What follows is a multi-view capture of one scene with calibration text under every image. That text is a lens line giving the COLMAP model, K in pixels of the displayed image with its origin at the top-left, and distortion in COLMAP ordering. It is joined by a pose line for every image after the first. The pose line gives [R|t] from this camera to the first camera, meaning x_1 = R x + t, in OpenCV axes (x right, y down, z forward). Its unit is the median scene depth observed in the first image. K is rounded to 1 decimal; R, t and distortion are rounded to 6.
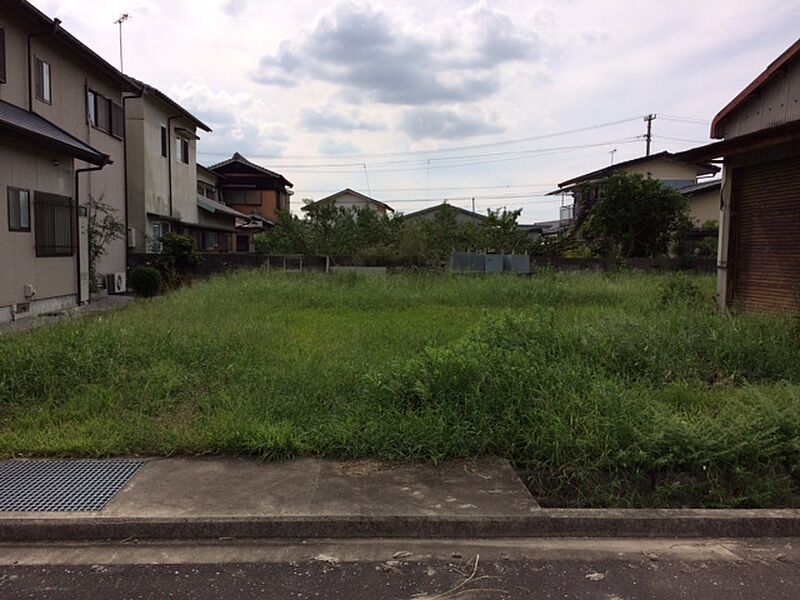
lens RADIAL K [[690.1, 0, 397.7], [0, 690.1, 299.2], [0, 0, 1]] dist [0.095631, -0.142254]
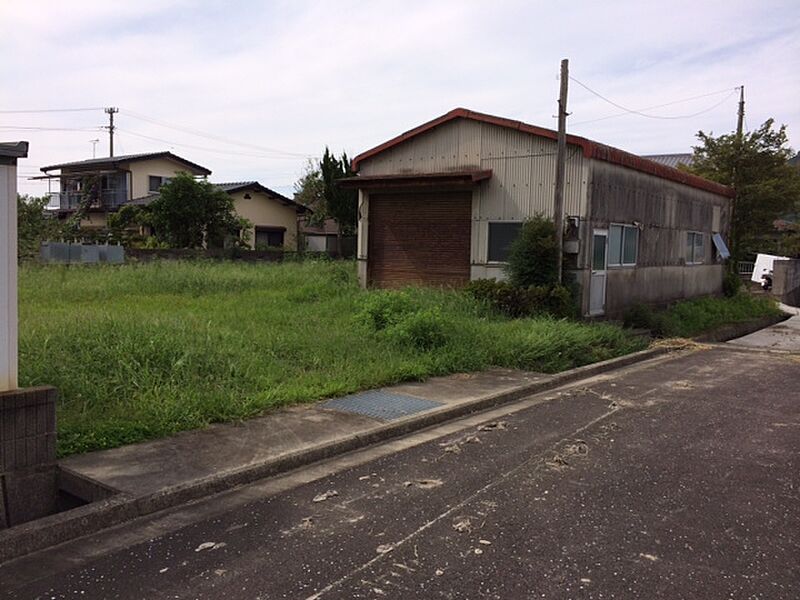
lens RADIAL K [[690.1, 0, 397.7], [0, 690.1, 299.2], [0, 0, 1]] dist [0.095631, -0.142254]
pose [[0.660893, -0.053259, 0.748588, -0.621188], [0.036912, 0.998578, 0.038458, -0.015224], [-0.749572, 0.002216, 0.661919, -0.032602]]
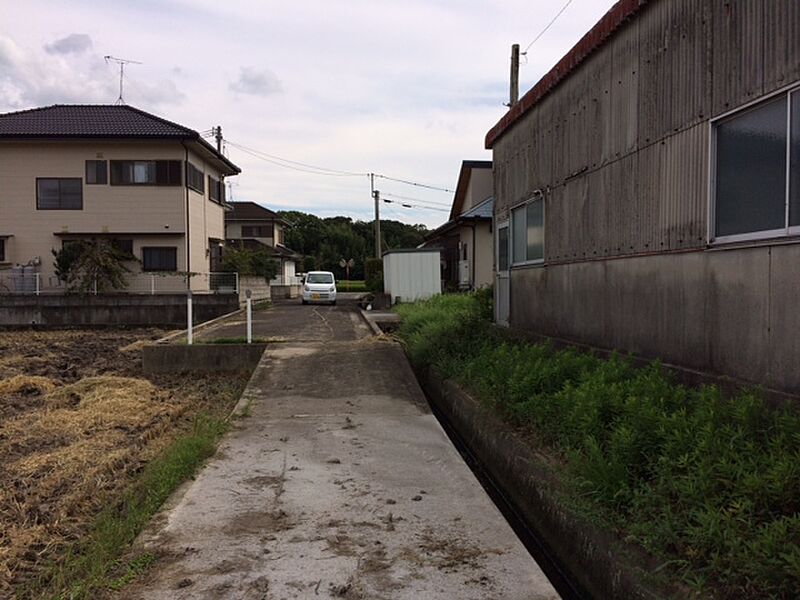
lens RADIAL K [[690.1, 0, 397.7], [0, 690.1, 299.2], [0, 0, 1]] dist [0.095631, -0.142254]
pose [[0.037470, 0.009528, -0.999252, 1.683110], [-0.069470, 0.997560, 0.006907, 0.041190], [0.996880, 0.069159, 0.038041, 0.358367]]
